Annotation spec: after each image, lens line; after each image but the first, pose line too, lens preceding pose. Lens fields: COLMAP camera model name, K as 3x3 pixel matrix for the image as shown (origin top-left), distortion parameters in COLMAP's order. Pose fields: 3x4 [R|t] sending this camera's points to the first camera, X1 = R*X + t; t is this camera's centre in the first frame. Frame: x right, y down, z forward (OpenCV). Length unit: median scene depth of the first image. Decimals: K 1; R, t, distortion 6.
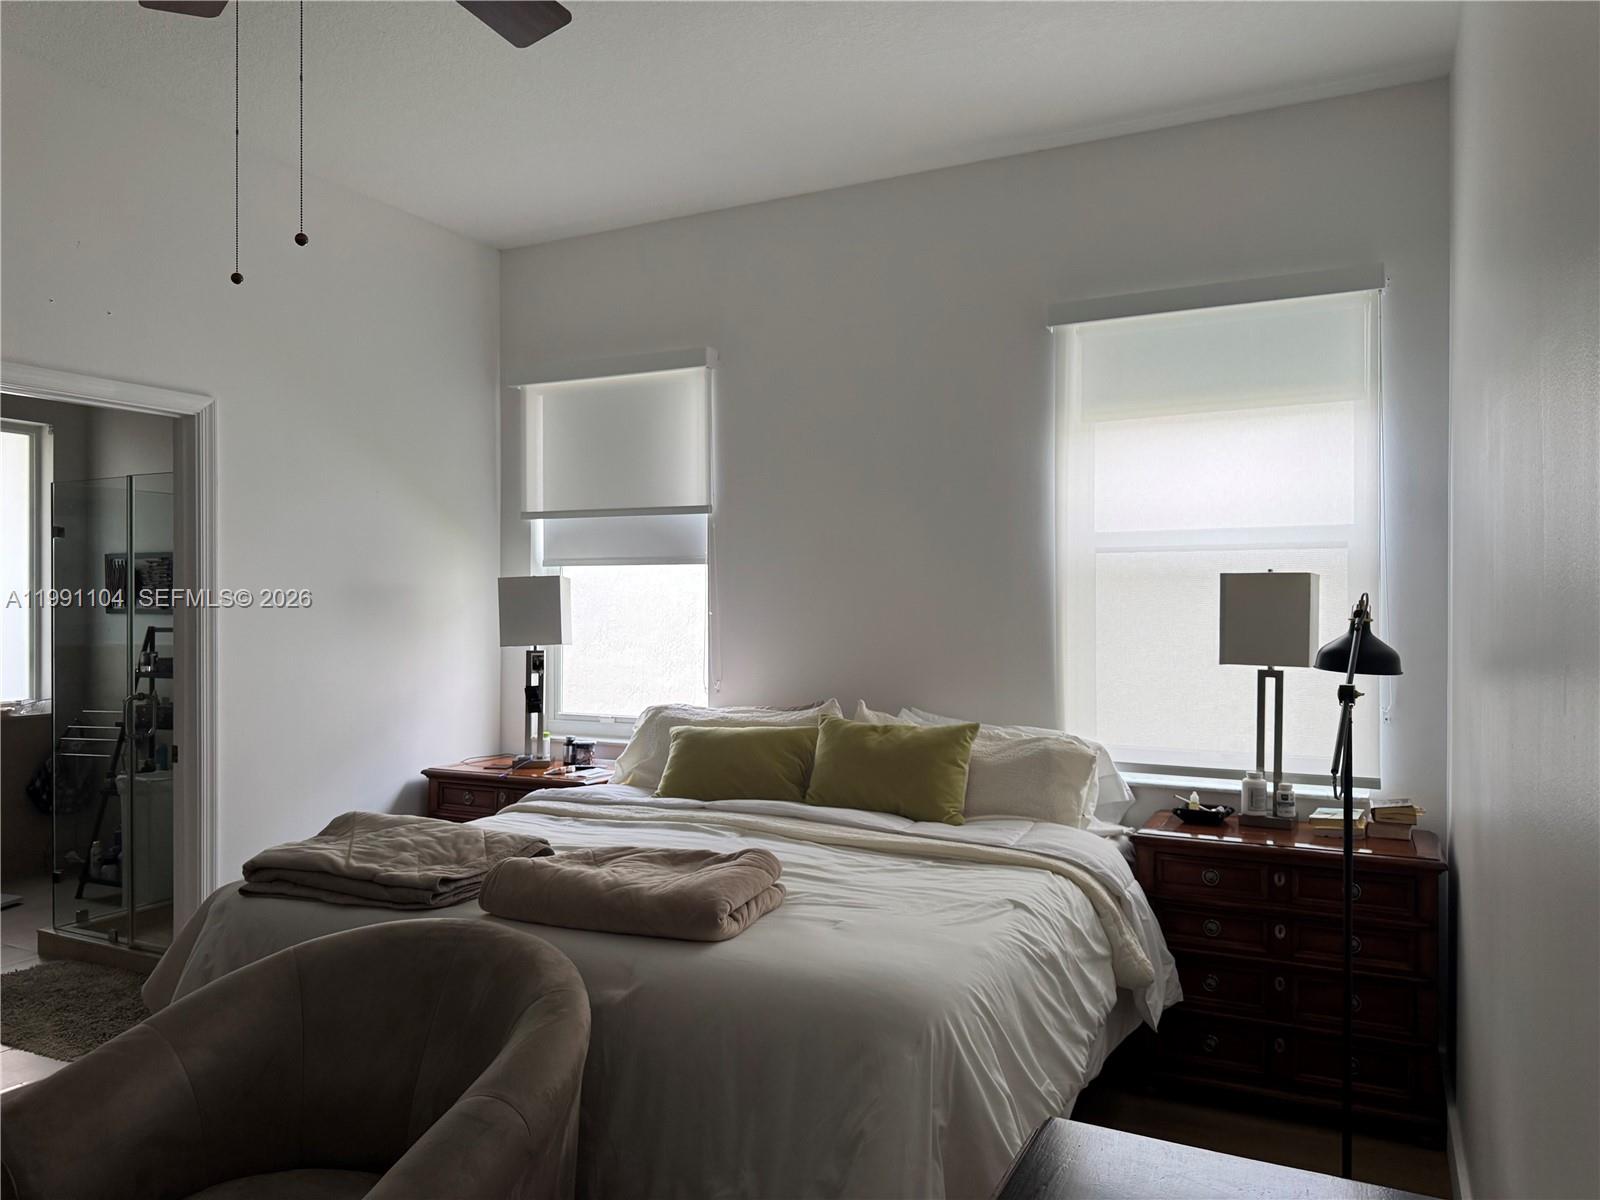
lens RADIAL K [[1157.0, 0, 791.6], [0, 1157.0, 601.9], [0, 0, 1]] dist [0.031378, -0.014285]
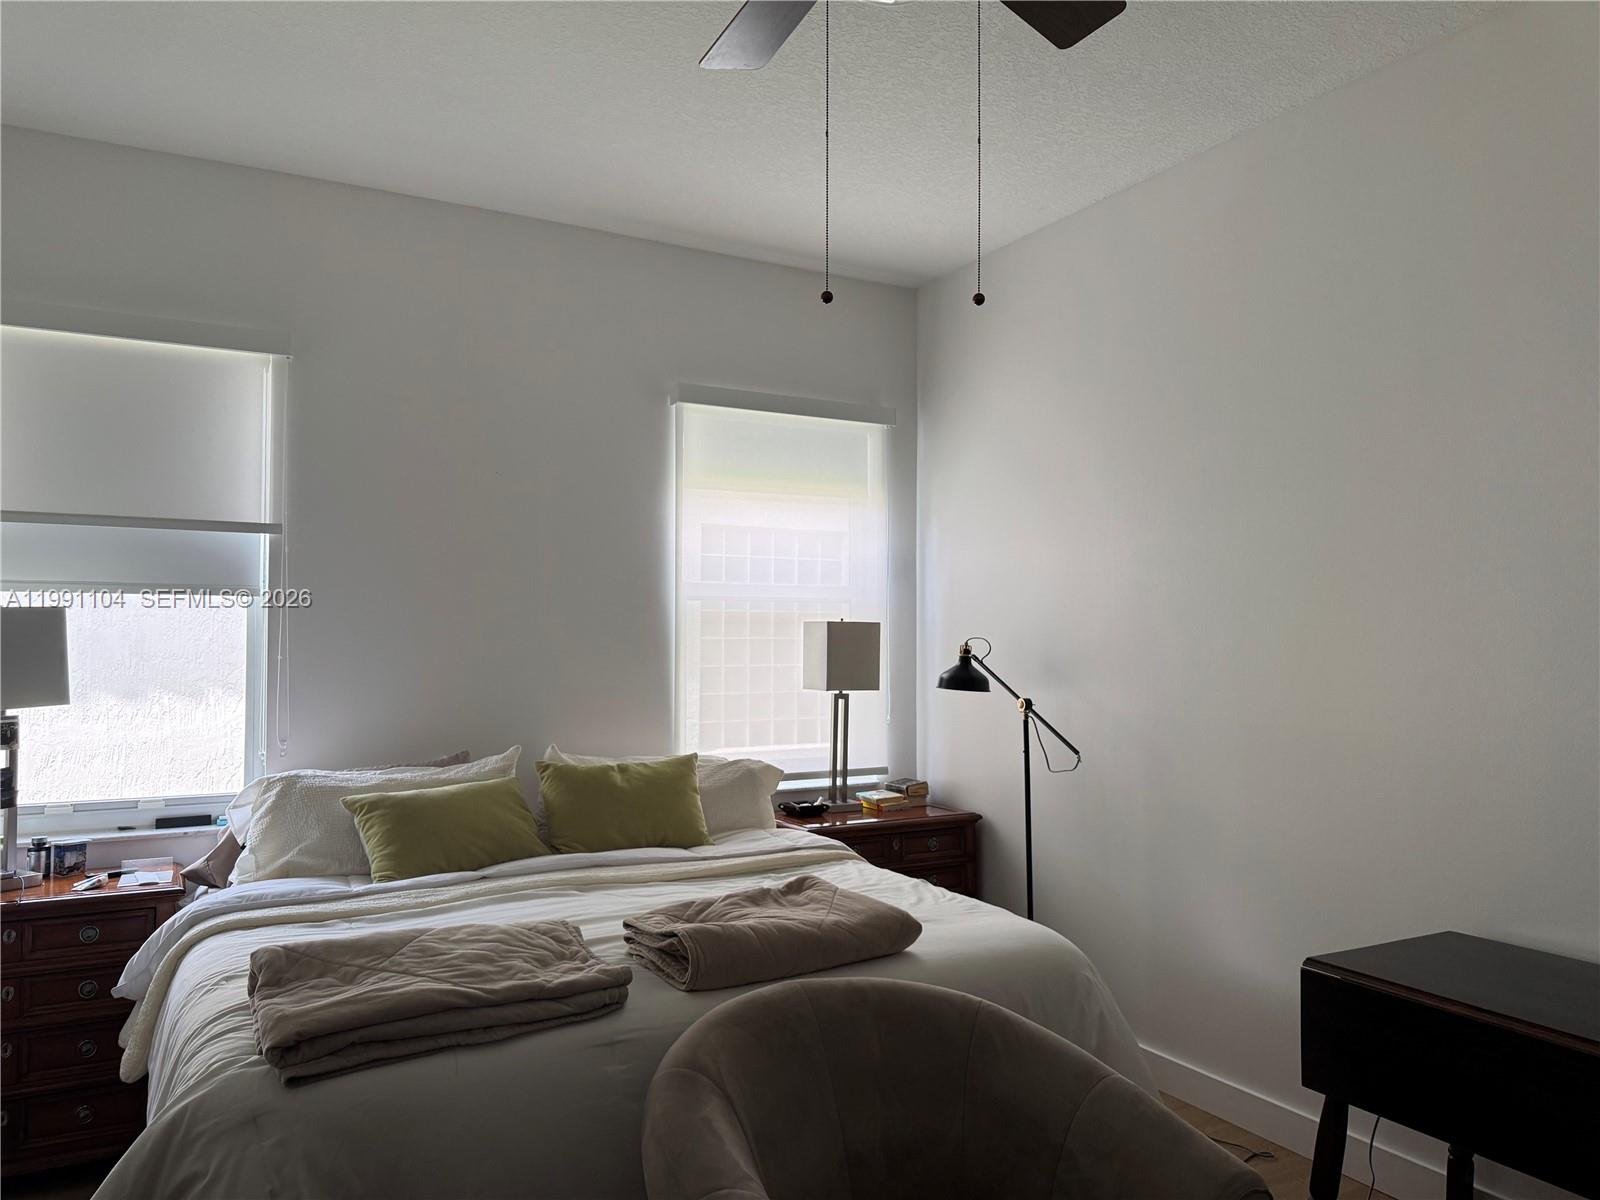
lens RADIAL K [[1157.0, 0, 790.7], [0, 1157.0, 602.1], [0, 0, 1]] dist [0.031378, -0.014285]
pose [[0.534134, 0.027936, 0.844938, -0.645918], [-0.001295, 0.999480, -0.032227, -0.003131], [-0.845399, 0.016119, 0.533893, 0.291180]]
